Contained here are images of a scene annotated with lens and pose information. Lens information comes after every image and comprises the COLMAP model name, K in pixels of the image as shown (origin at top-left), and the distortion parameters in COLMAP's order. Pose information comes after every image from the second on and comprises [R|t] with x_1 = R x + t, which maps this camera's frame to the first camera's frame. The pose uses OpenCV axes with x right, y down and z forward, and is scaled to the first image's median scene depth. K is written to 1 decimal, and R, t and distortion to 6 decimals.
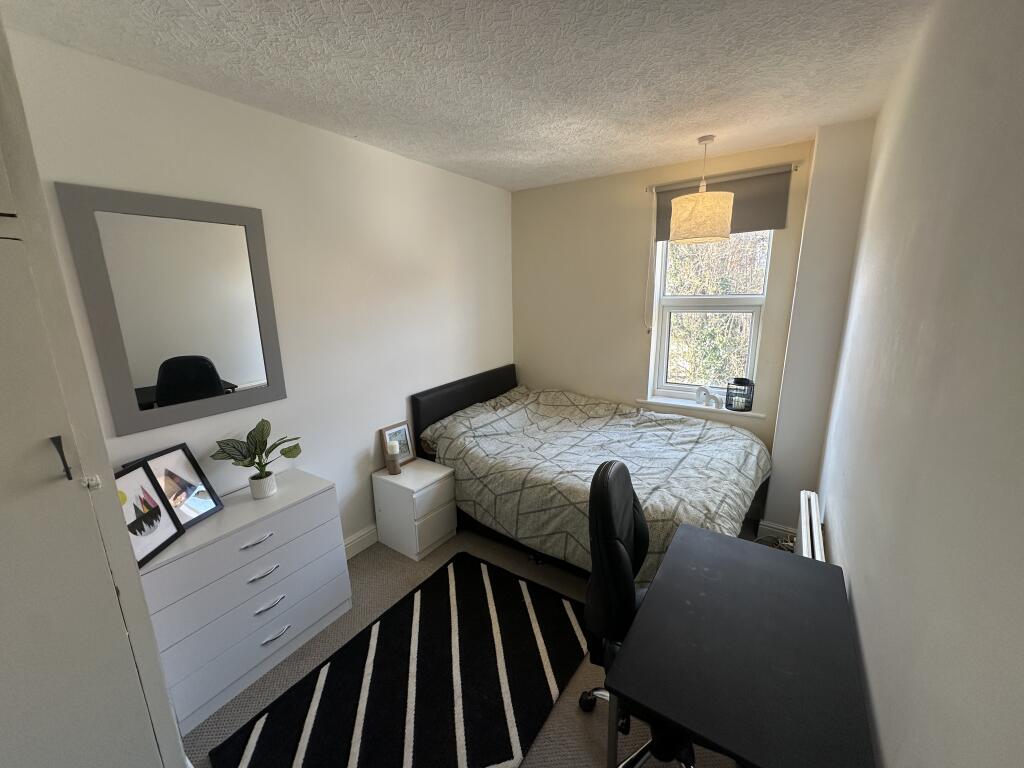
lens RADIAL K [[408.8, 0, 515.0], [0, 408.8, 383.2], [0, 0, 1]] dist [-0.002690, 0.000410]
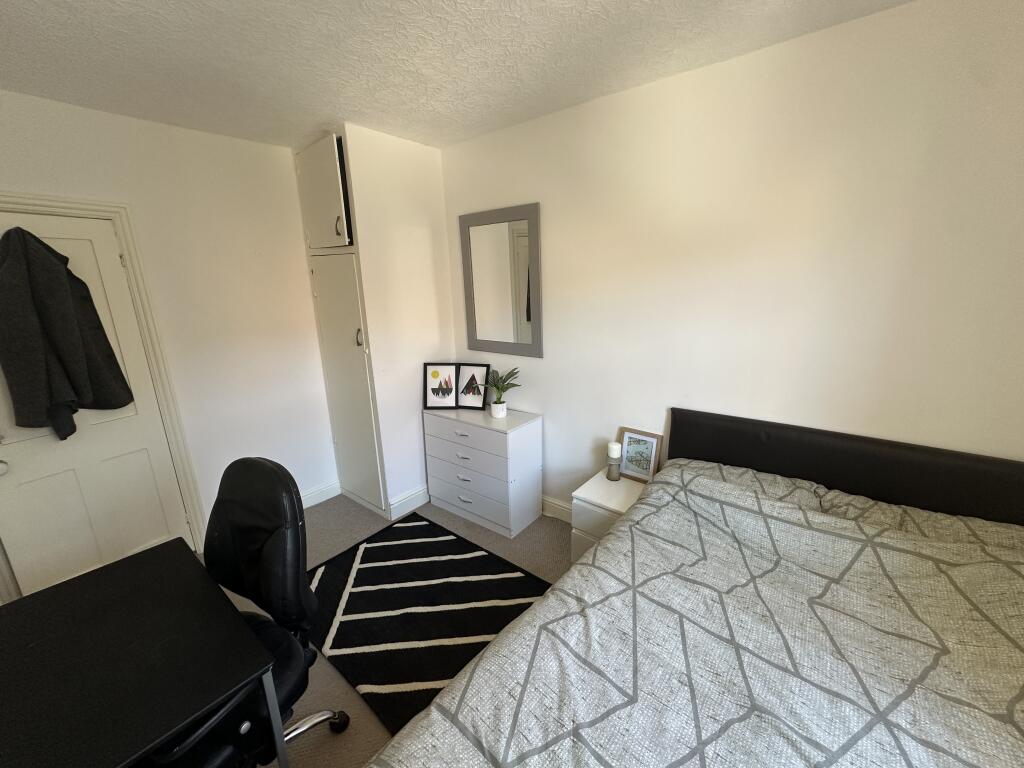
lens RADIAL K [[408.8, 0, 515.7], [0, 408.8, 383.2], [0, 0, 1]] dist [-0.002690, 0.000410]
pose [[-0.080791, 0.269751, -0.959535, 0.571977], [-0.203340, 0.937976, 0.280810, -0.196378], [0.975769, 0.217799, -0.020928, 0.860785]]
